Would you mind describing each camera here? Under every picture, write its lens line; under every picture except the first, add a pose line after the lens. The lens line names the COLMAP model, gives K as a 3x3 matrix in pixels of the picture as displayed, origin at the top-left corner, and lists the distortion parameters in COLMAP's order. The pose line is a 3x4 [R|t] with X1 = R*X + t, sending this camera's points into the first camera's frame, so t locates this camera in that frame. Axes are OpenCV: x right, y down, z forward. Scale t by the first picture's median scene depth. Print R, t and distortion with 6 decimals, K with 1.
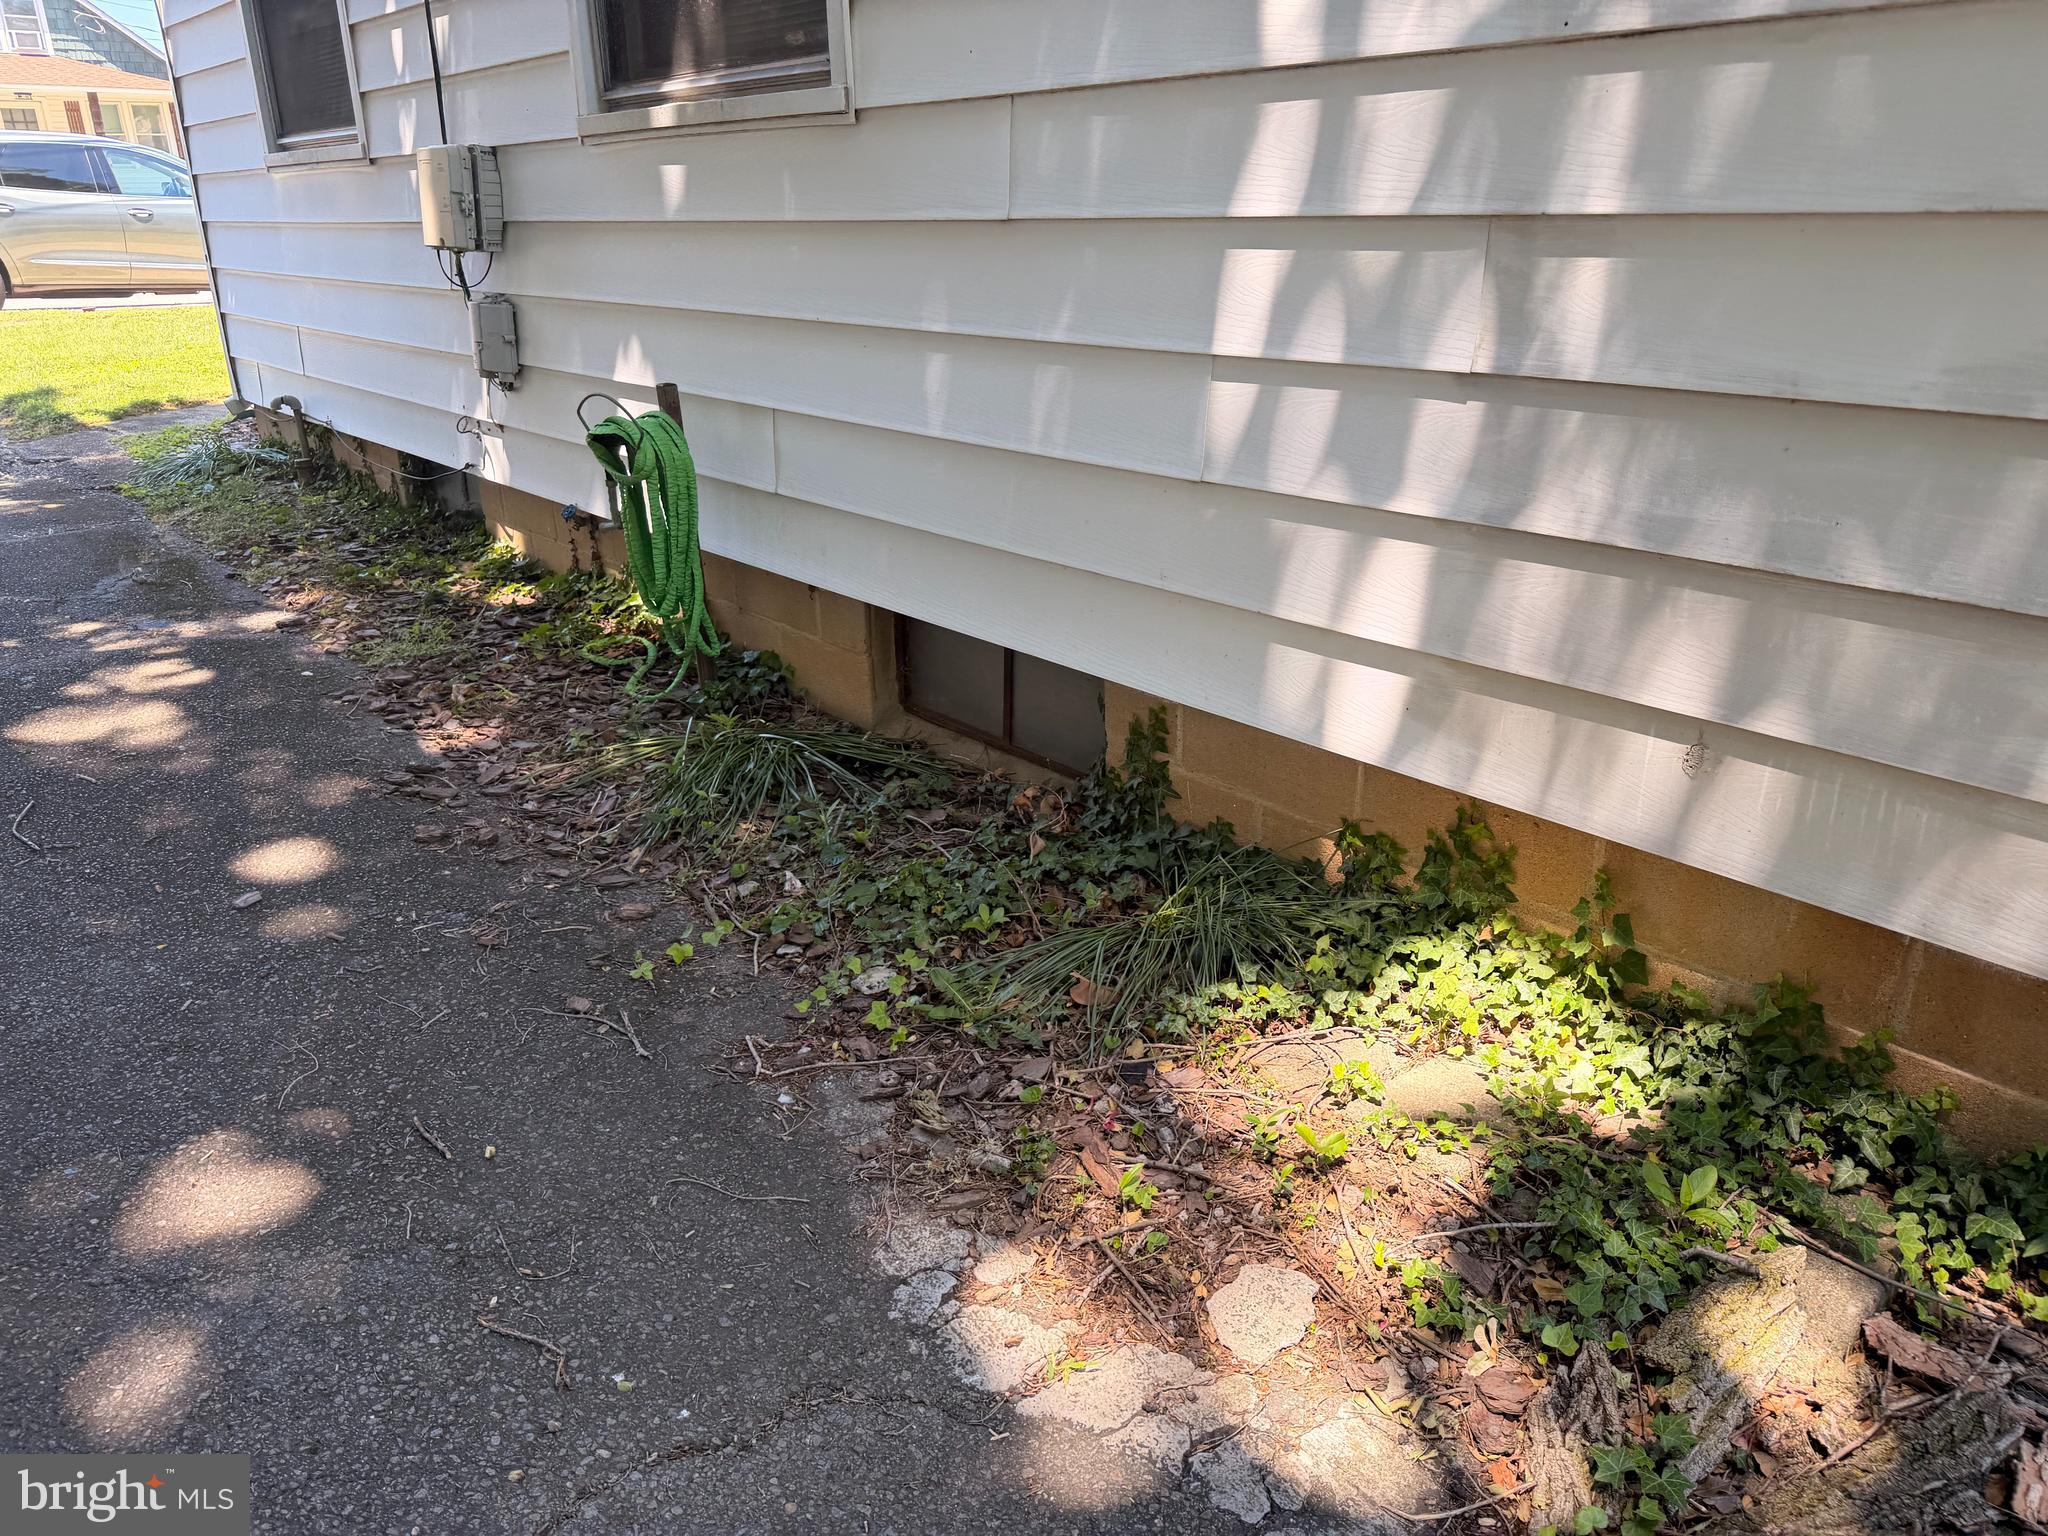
lens RADIAL K [[1401.8, 0, 1021.2], [0, 1401.8, 756.0], [0, 0, 1]] dist [0.028606, -0.058916]
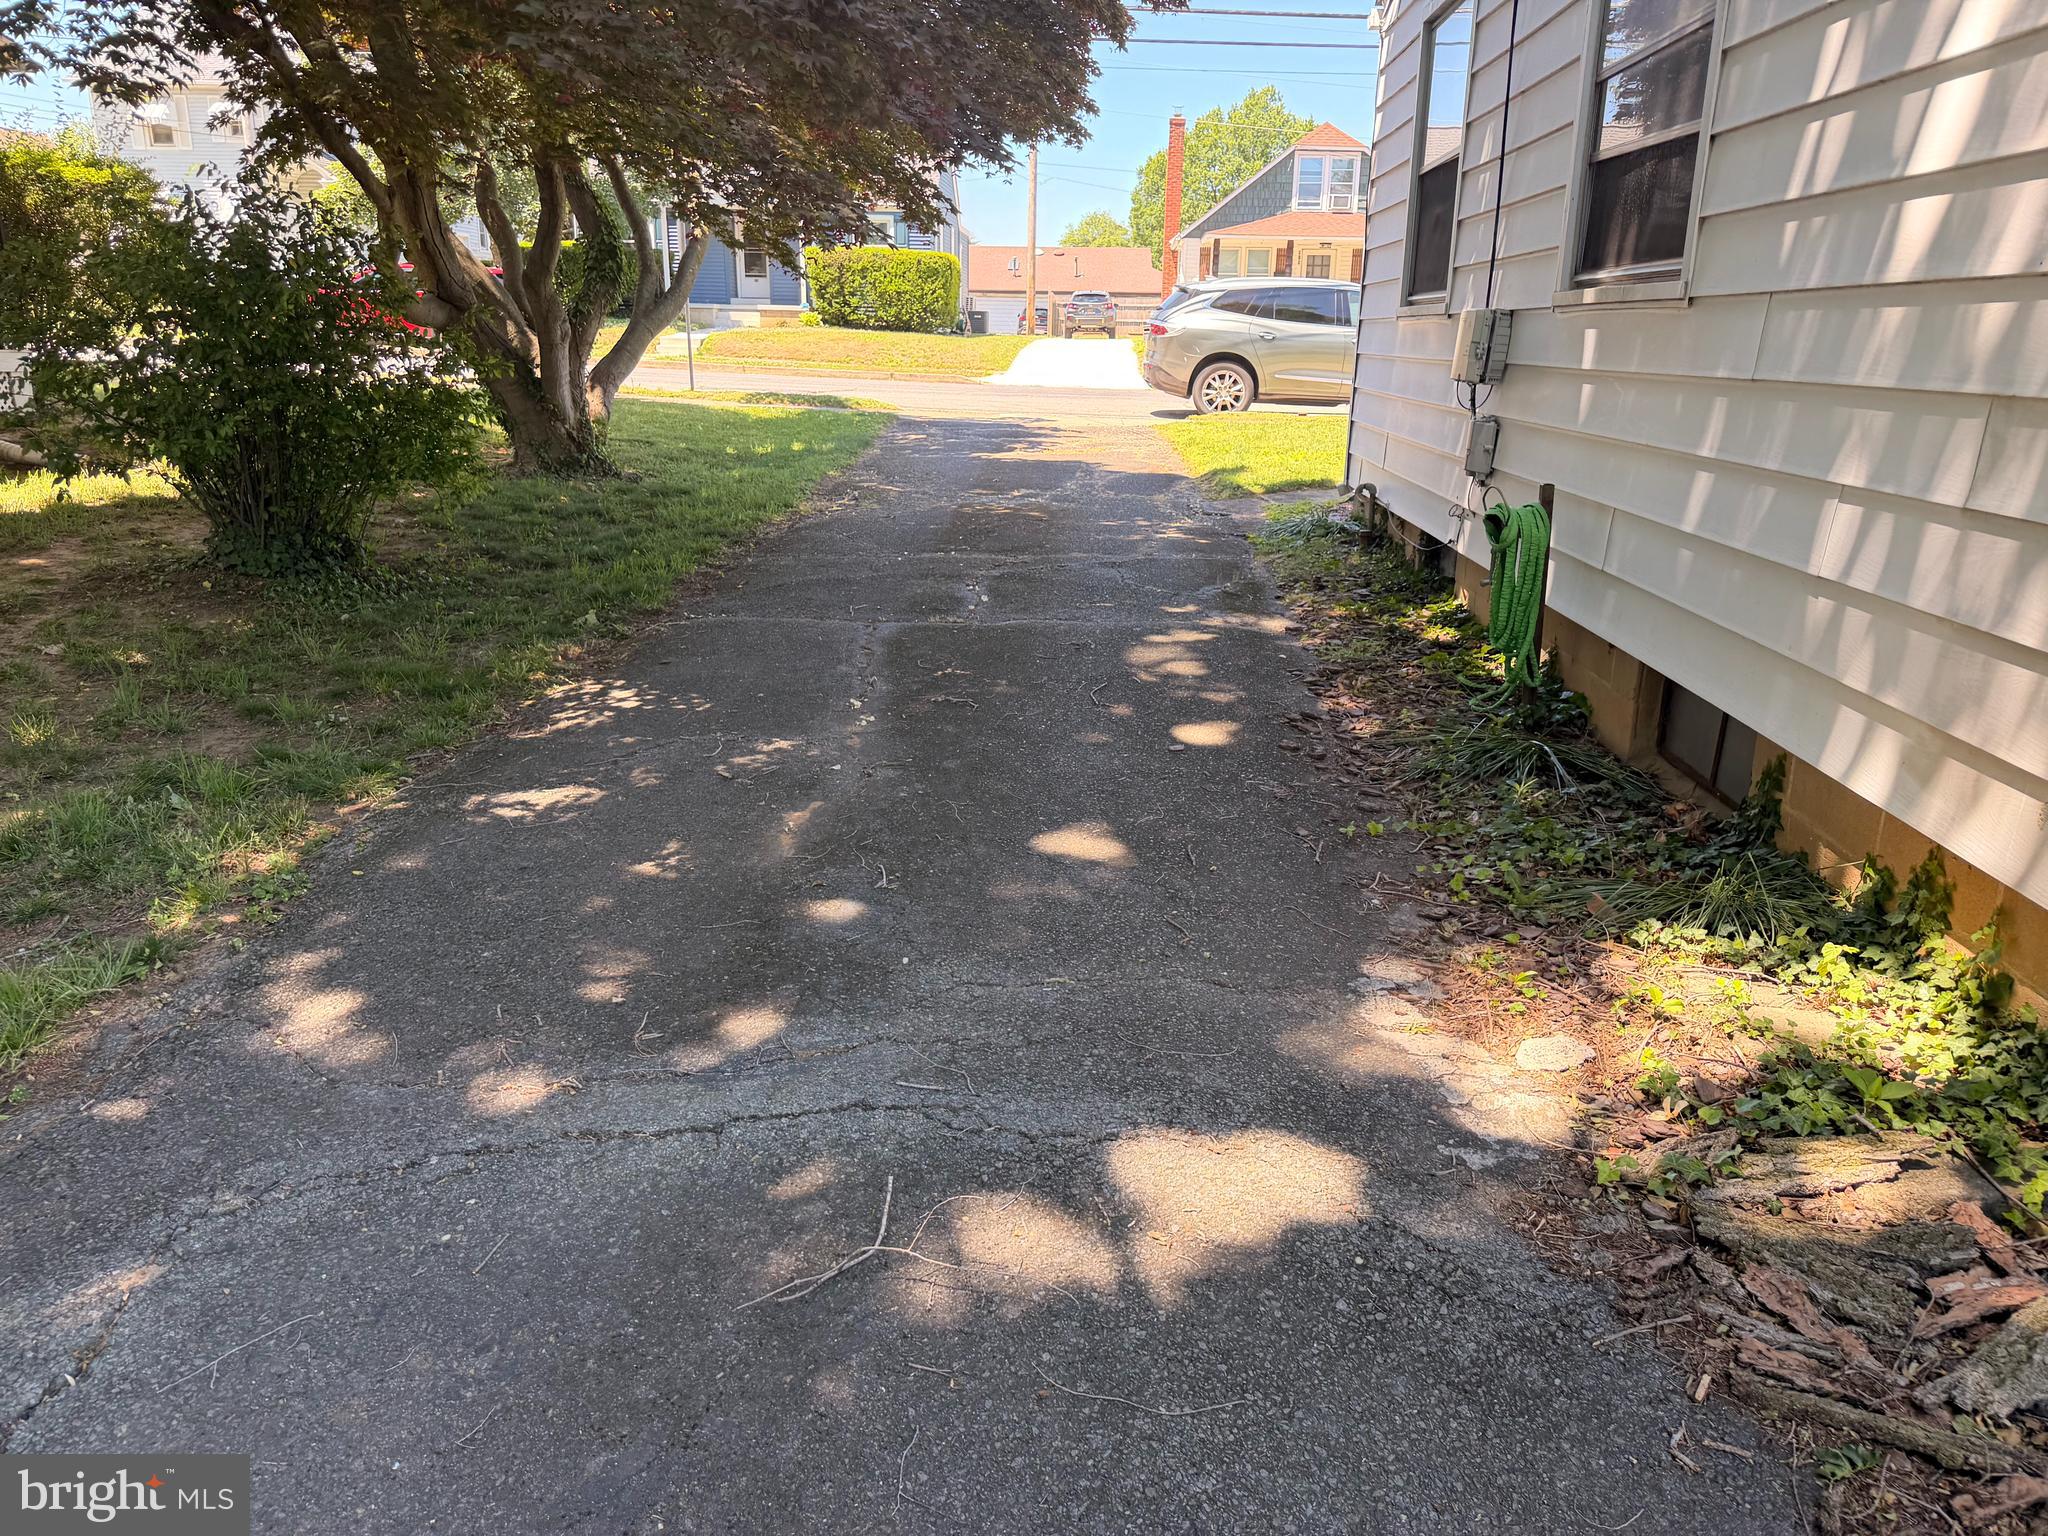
lens RADIAL K [[1401.8, 0, 1014.6], [0, 1401.8, 776.9], [0, 0, 1]] dist [0.028606, -0.058916]
pose [[0.705969, 0.222277, -0.672458, 0.363021], [-0.266205, 0.963132, 0.038886, 0.092804], [0.656309, 0.151559, 0.739113, -0.306233]]
